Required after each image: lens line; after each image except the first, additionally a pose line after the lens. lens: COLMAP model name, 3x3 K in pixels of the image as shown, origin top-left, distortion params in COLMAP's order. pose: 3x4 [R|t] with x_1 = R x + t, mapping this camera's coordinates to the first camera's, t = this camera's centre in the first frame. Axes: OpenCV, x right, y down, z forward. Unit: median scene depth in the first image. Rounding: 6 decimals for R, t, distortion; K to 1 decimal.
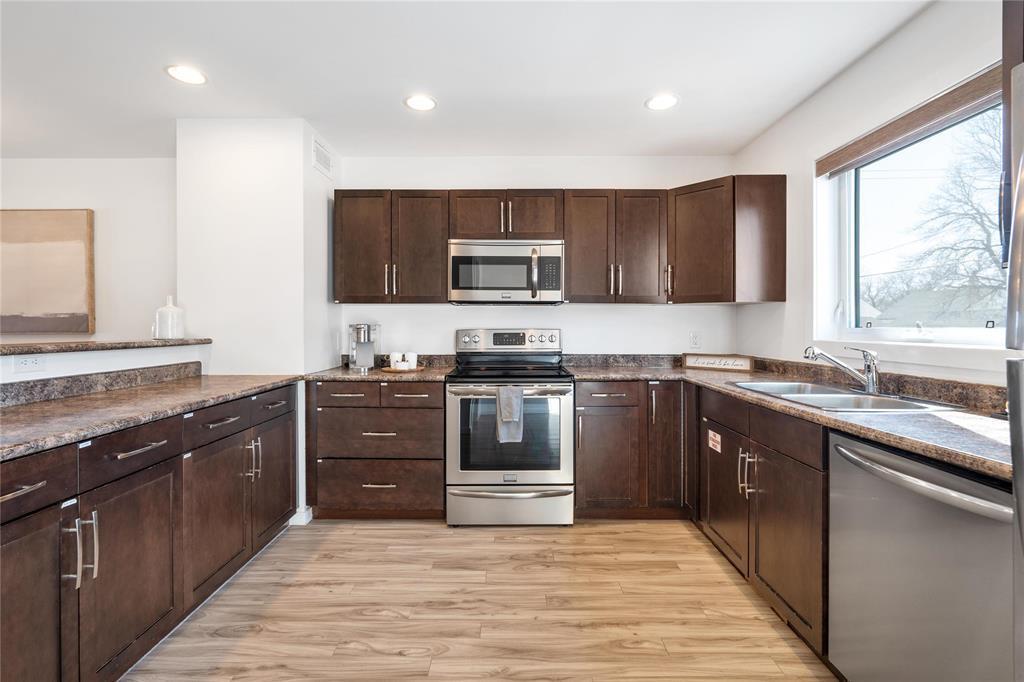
lens RADIAL K [[452.9, 0, 511.4], [0, 452.9, 330.7], [0, 0, 1]] dist [-0.000866, 0.000018]
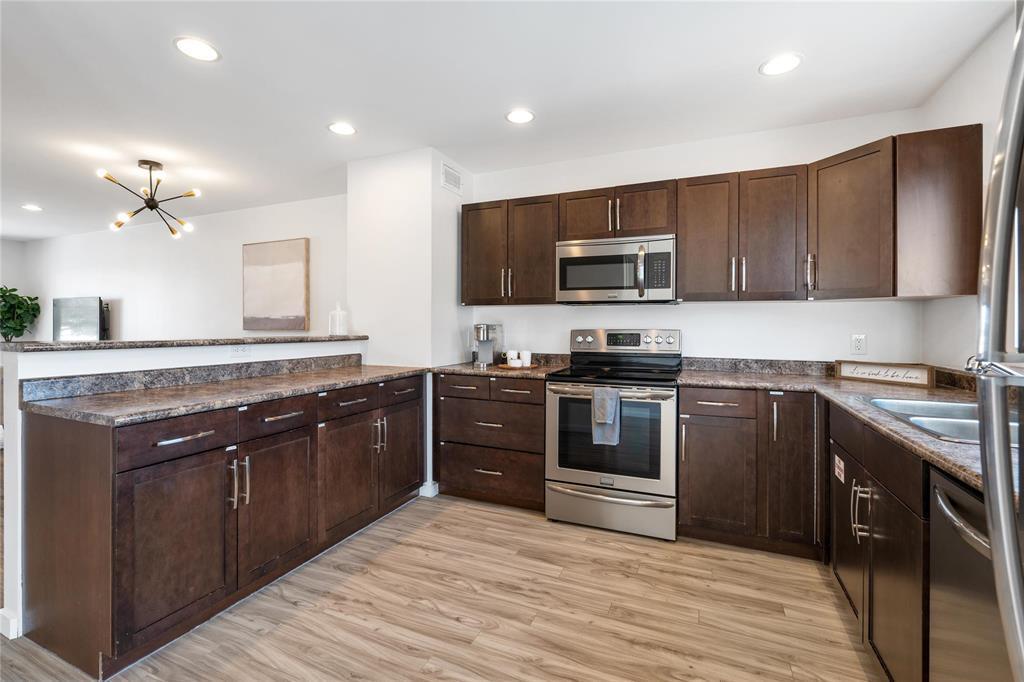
lens RADIAL K [[452.9, 0, 511.7], [0, 452.9, 330.2], [0, 0, 1]] dist [-0.000866, 0.000018]
pose [[0.917581, 0.006794, -0.397490, 0.211972], [-0.007526, 0.999972, -0.000281, 0.000150], [0.397476, 0.003249, 0.917607, 0.018164]]
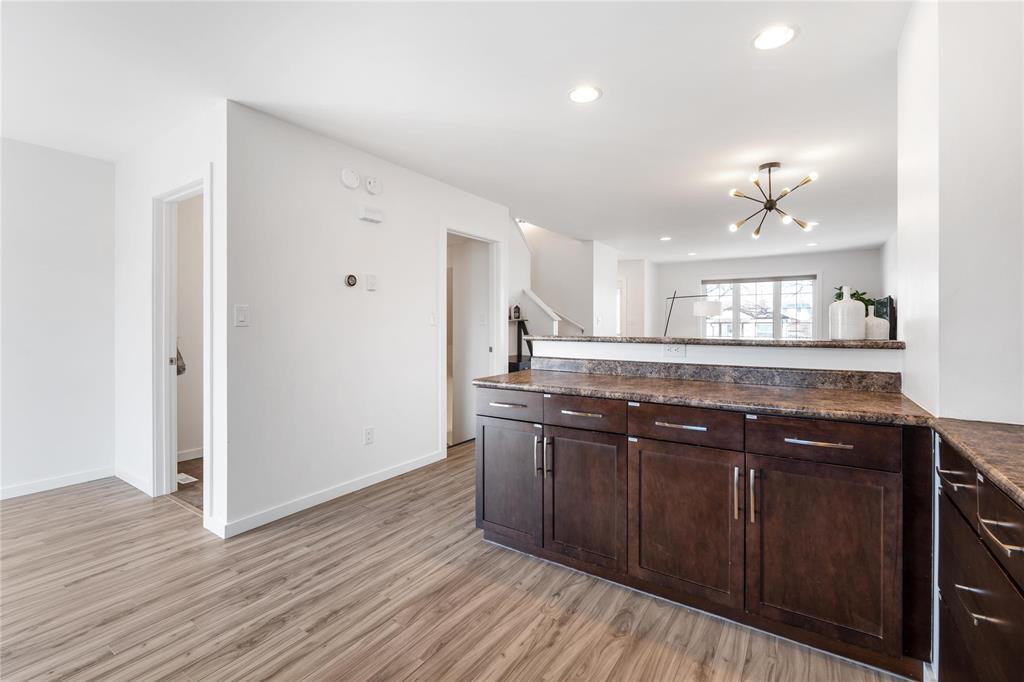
lens RADIAL K [[452.9, 0, 505.3], [0, 452.9, 322.2], [0, 0, 1]] dist [-0.000866, 0.000018]
pose [[-0.559796, -0.000461, -0.828630, 0.281341], [-0.007426, 0.999962, 0.004460, -0.013248], [0.828597, 0.008650, -0.559778, 0.972828]]
